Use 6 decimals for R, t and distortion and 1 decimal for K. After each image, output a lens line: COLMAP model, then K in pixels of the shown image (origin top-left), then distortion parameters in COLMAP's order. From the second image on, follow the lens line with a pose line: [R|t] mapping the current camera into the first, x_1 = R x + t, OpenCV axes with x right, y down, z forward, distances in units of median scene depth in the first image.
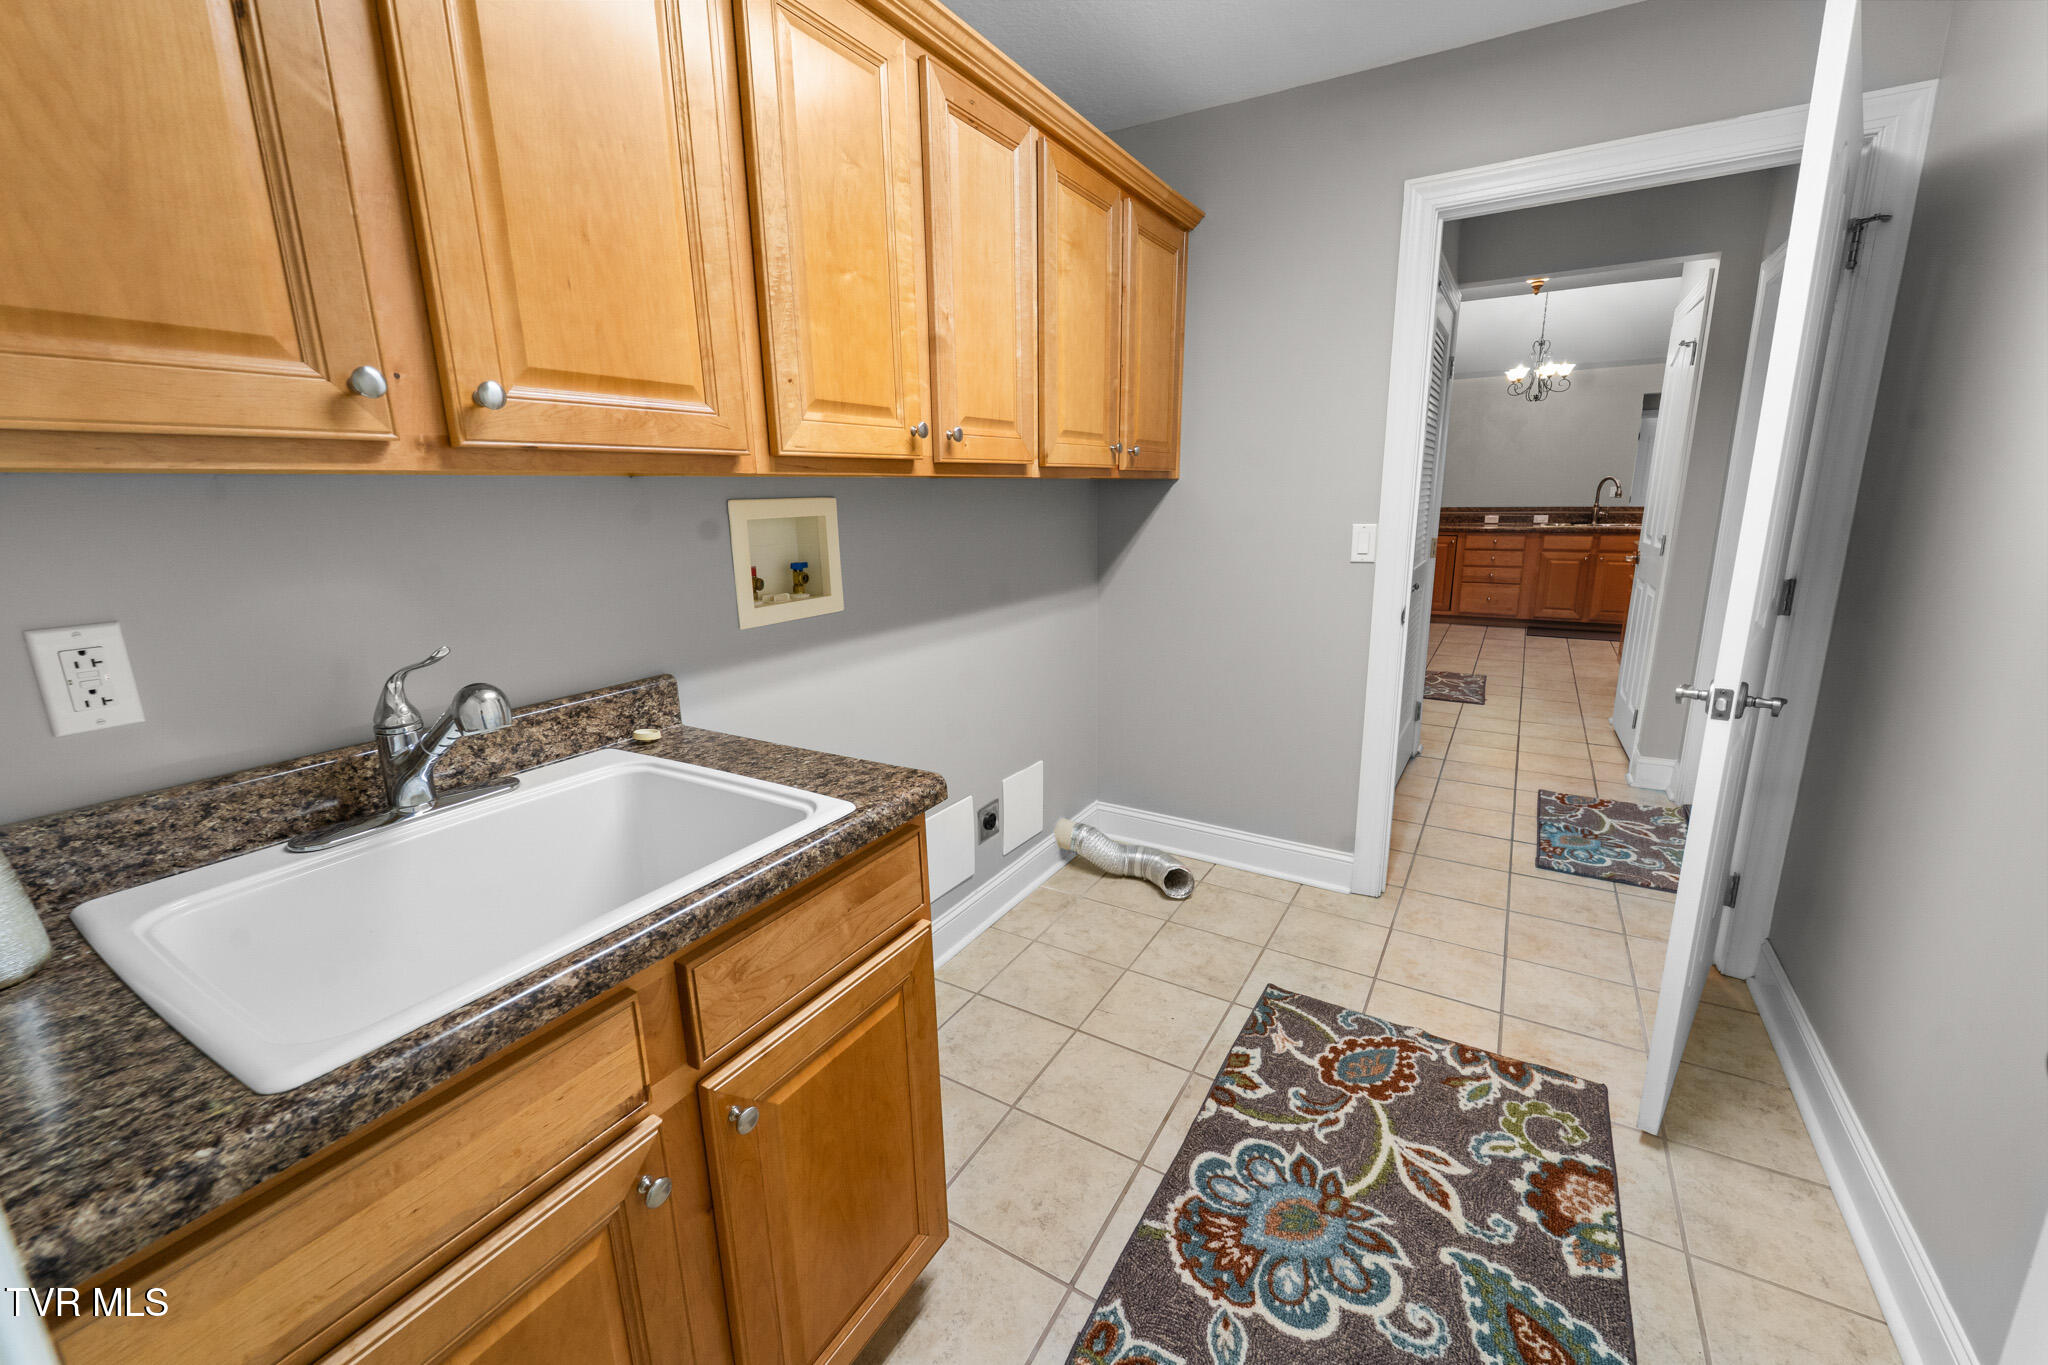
lens RADIAL K [[832.1, 0, 1024.6], [0, 832.1, 680.2], [0, 0, 1]] dist [0.001173, -0.002345]
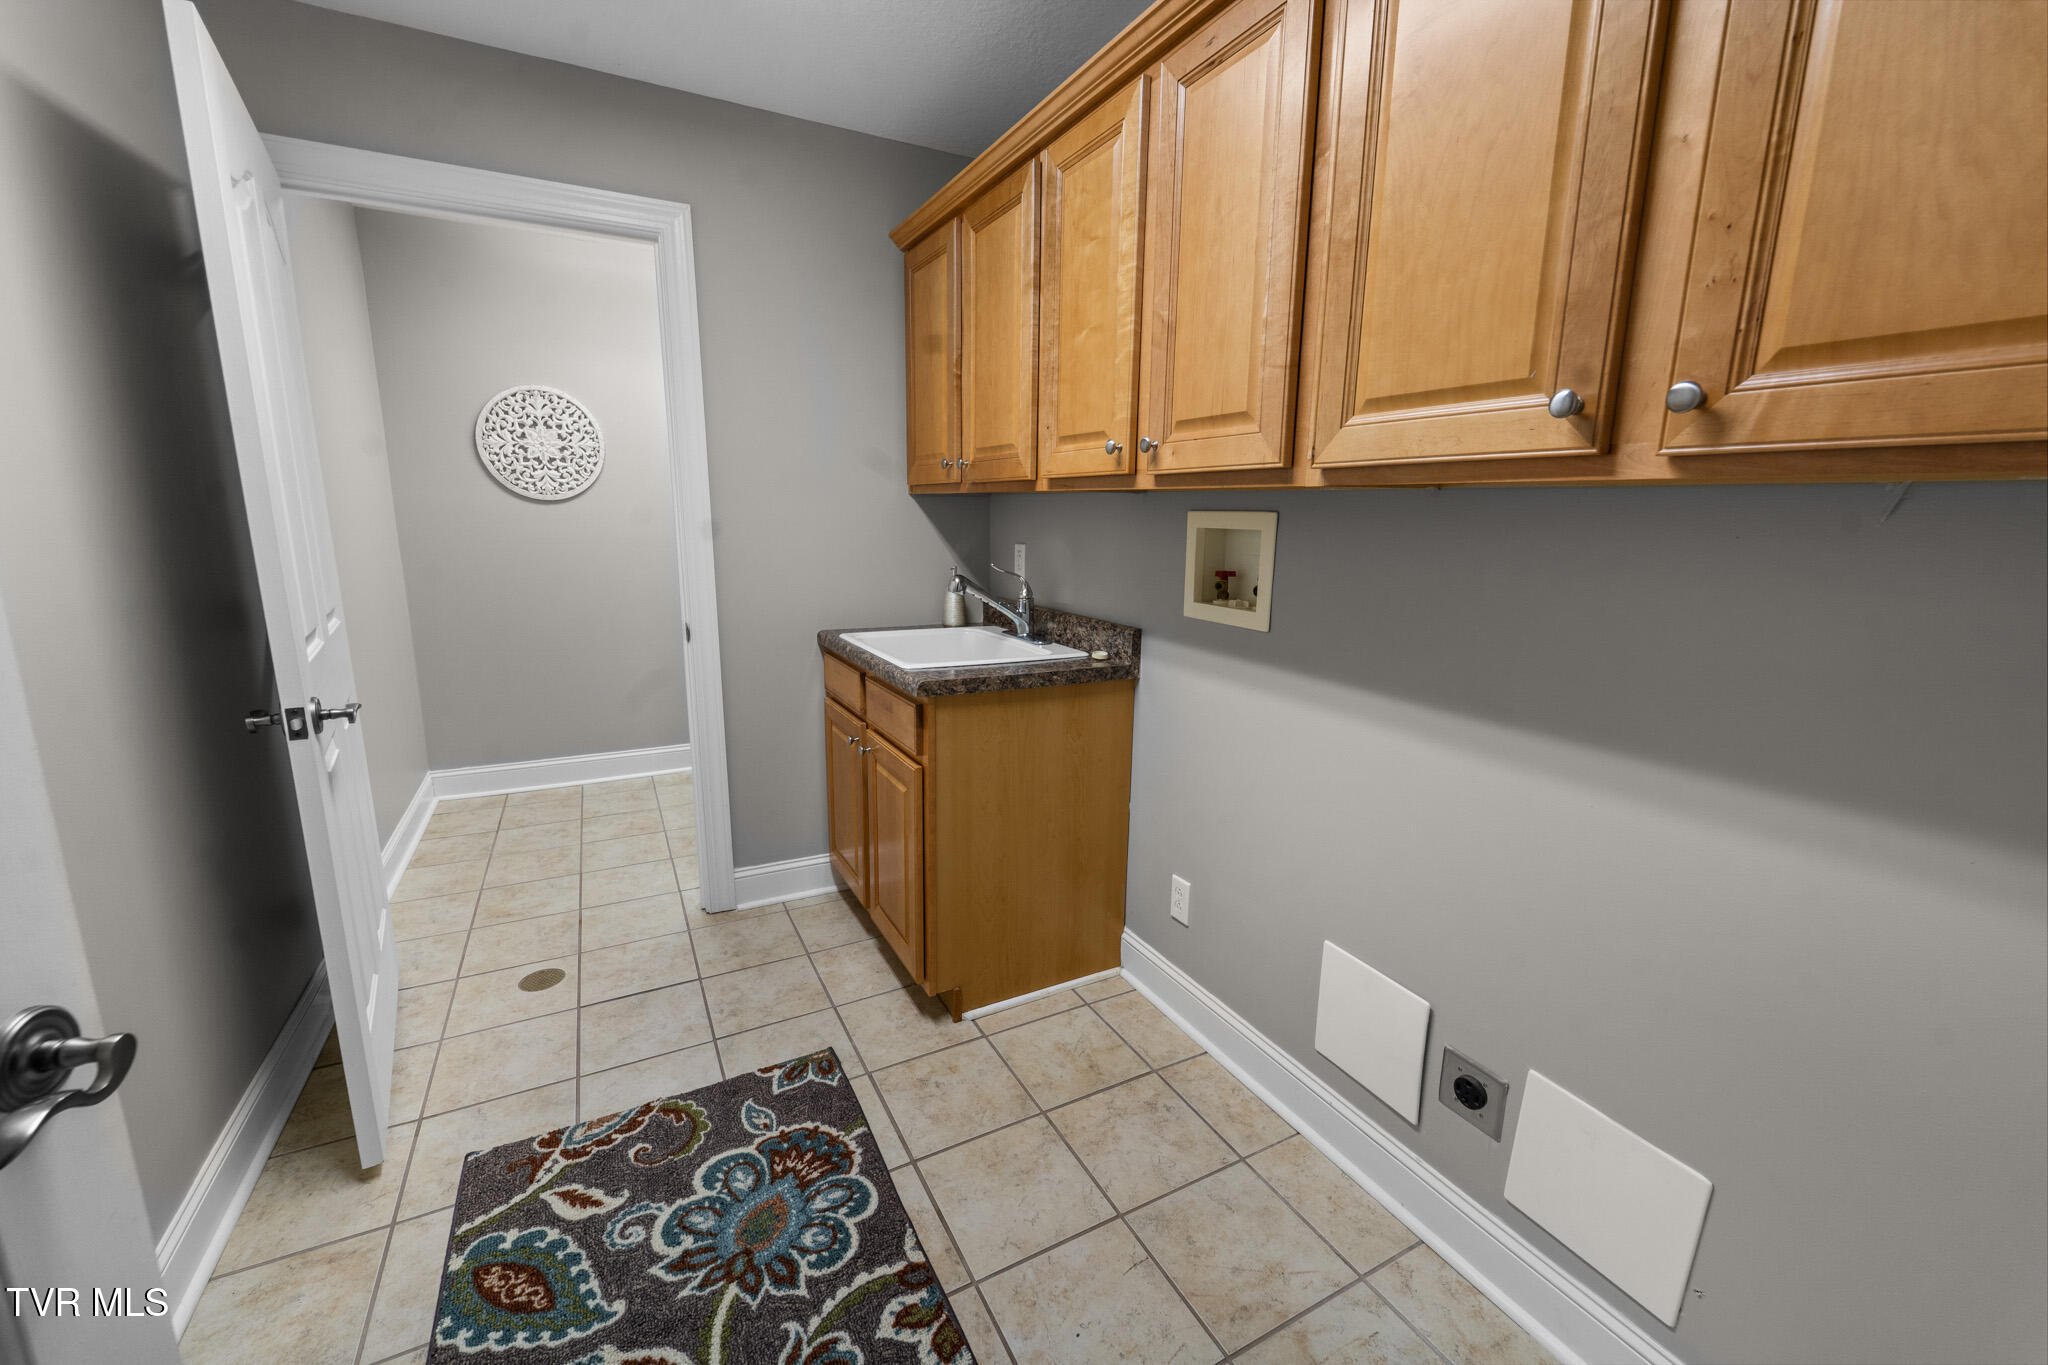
lens RADIAL K [[832.1, 0, 1028.8], [0, 832.1, 678.5], [0, 0, 1]] dist [0.001173, -0.002345]
pose [[-0.526119, 0.178311, -0.831507, 0.858178], [-0.196924, 0.925650, 0.323099, -0.343795], [0.827296, 0.333733, -0.451888, 1.468481]]
